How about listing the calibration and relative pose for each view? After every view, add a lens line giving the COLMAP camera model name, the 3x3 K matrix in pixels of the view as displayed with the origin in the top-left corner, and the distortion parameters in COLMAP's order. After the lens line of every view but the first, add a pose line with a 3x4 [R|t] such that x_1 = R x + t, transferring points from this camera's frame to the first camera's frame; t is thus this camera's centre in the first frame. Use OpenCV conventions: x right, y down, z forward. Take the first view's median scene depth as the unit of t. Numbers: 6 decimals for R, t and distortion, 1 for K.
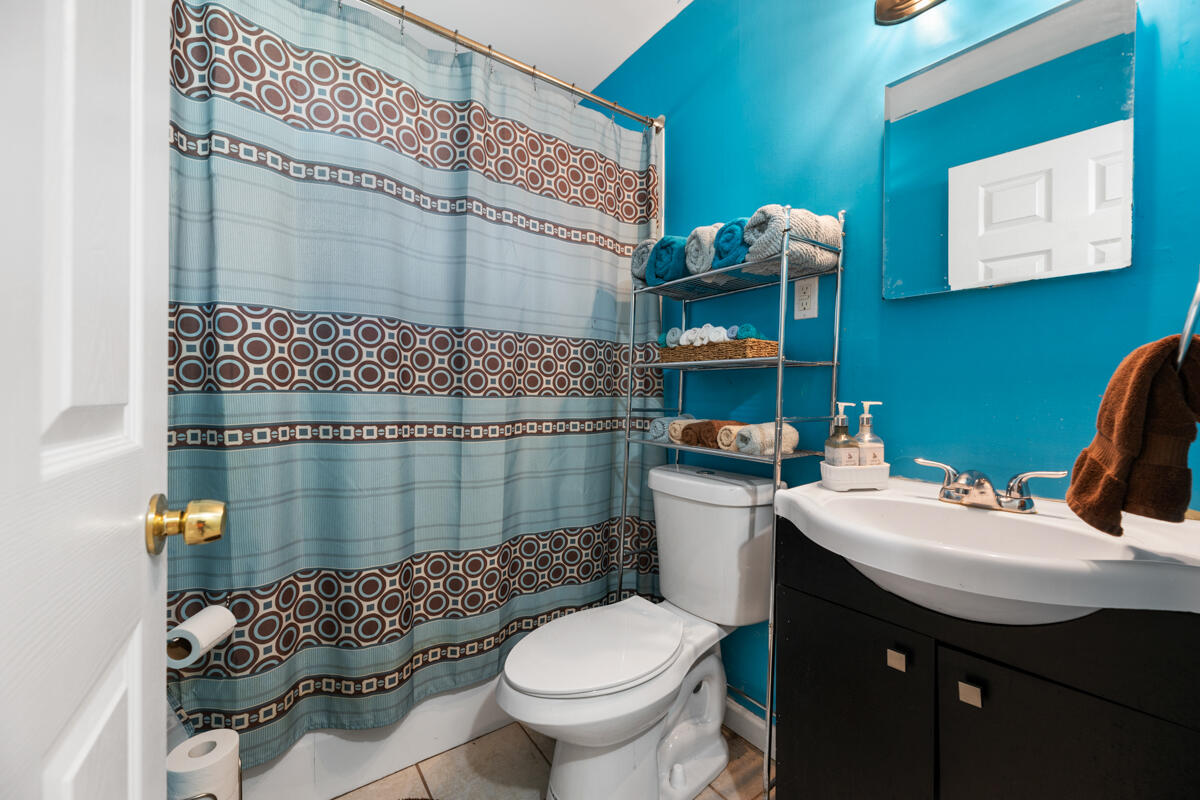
lens RADIAL K [[481.7, 0, 604.6], [0, 481.7, 398.0], [0, 0, 1]] dist [0.000610, 0.000004]
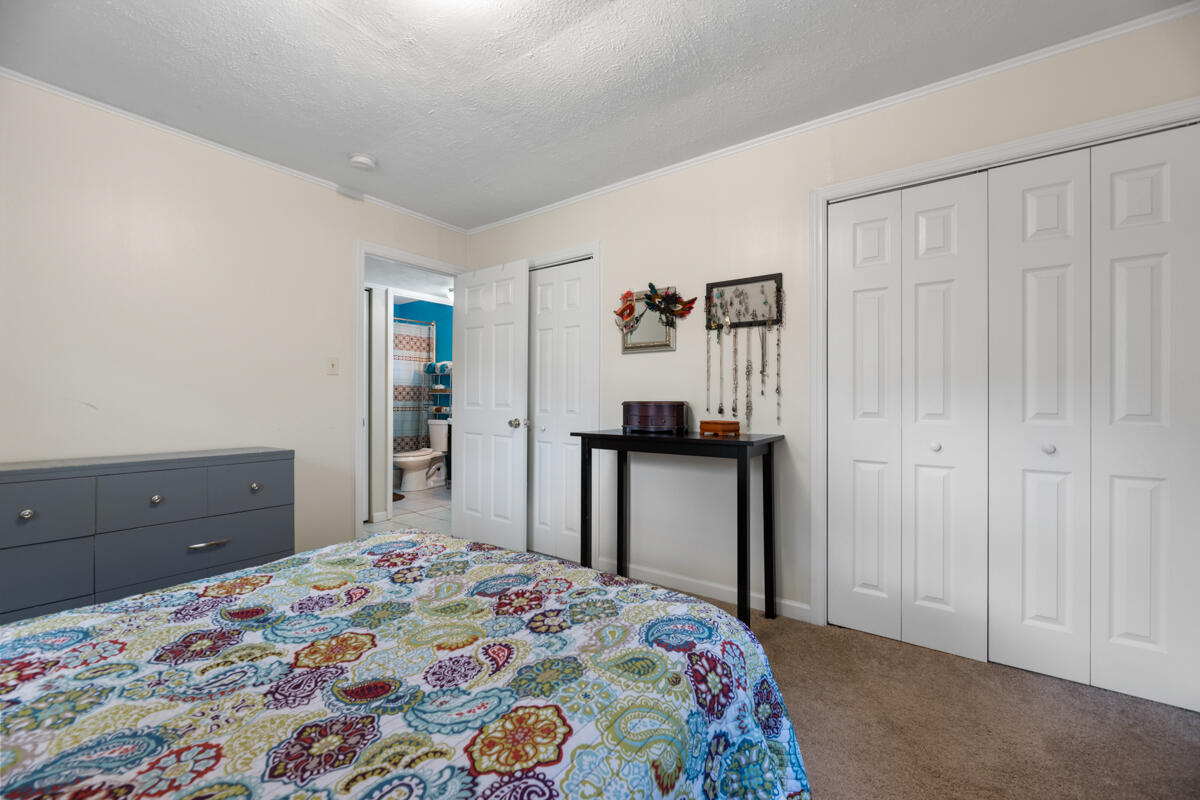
lens RADIAL K [[481.7, 0, 604.6], [0, 481.7, 398.0], [0, 0, 1]] dist [0.000610, 0.000004]
pose [[0.951977, -0.002676, 0.306158, 0.250412], [0.004611, 0.999974, -0.005595, 0.000805], [-0.306135, 0.006738, 0.951964, -3.052071]]
